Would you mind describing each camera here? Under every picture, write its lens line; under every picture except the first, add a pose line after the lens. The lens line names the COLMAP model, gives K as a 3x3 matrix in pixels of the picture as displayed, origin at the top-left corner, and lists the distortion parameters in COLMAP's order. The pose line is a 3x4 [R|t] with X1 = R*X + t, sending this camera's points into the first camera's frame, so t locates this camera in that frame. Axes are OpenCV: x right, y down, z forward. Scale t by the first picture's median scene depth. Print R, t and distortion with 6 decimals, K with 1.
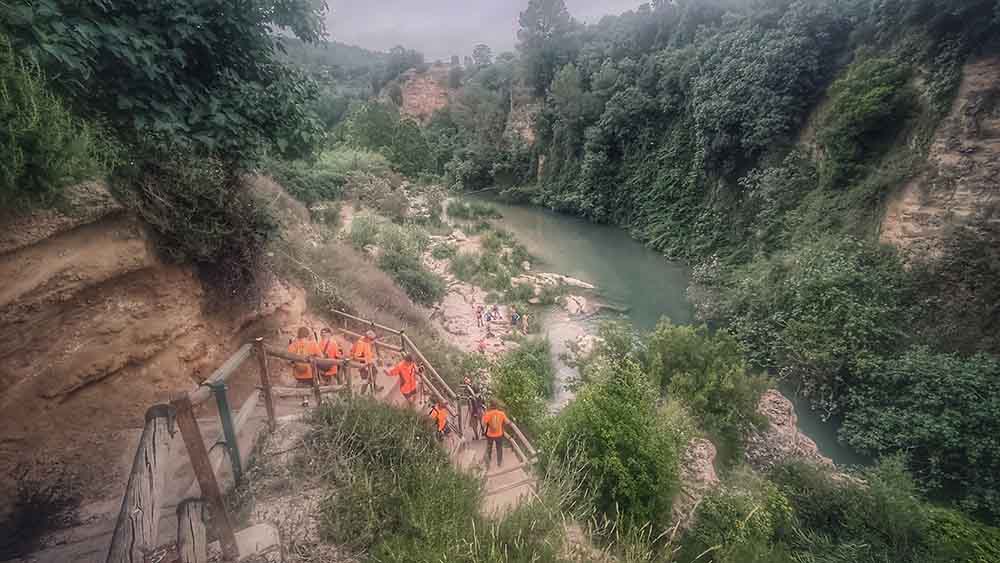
lens RADIAL K [[446.1, 0, 501.1], [0, 446.1, 279.9], [0, 0, 1]] dist [-0.015028, 0.003542]
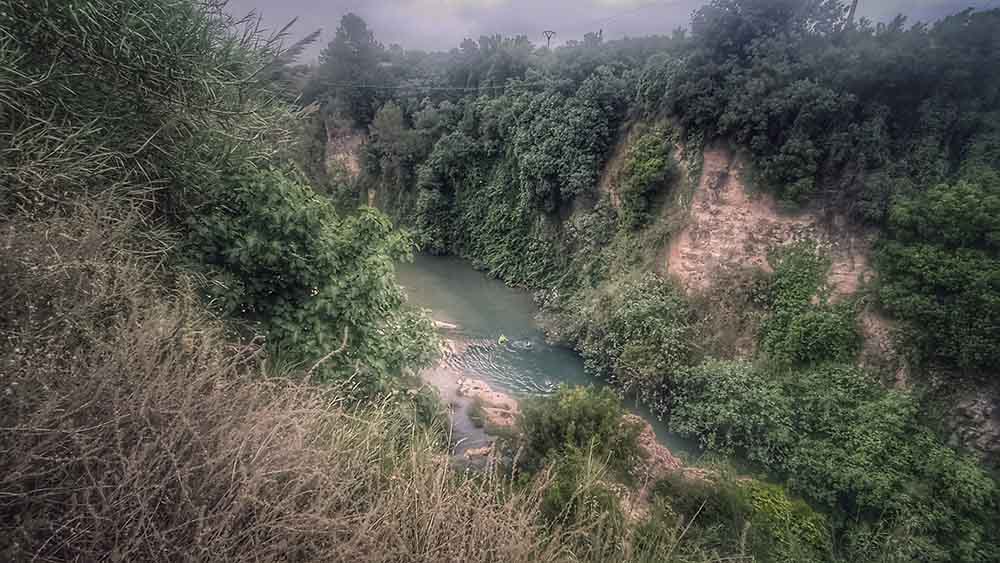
lens RADIAL K [[446.1, 0, 498.8], [0, 446.1, 281.5], [0, 0, 1]] dist [-0.015028, 0.003542]
pose [[0.915964, -0.125420, 0.381155, -0.104081], [0.129427, 0.991472, 0.015218, -0.104084], [-0.379813, 0.035393, 0.924386, -0.046567]]
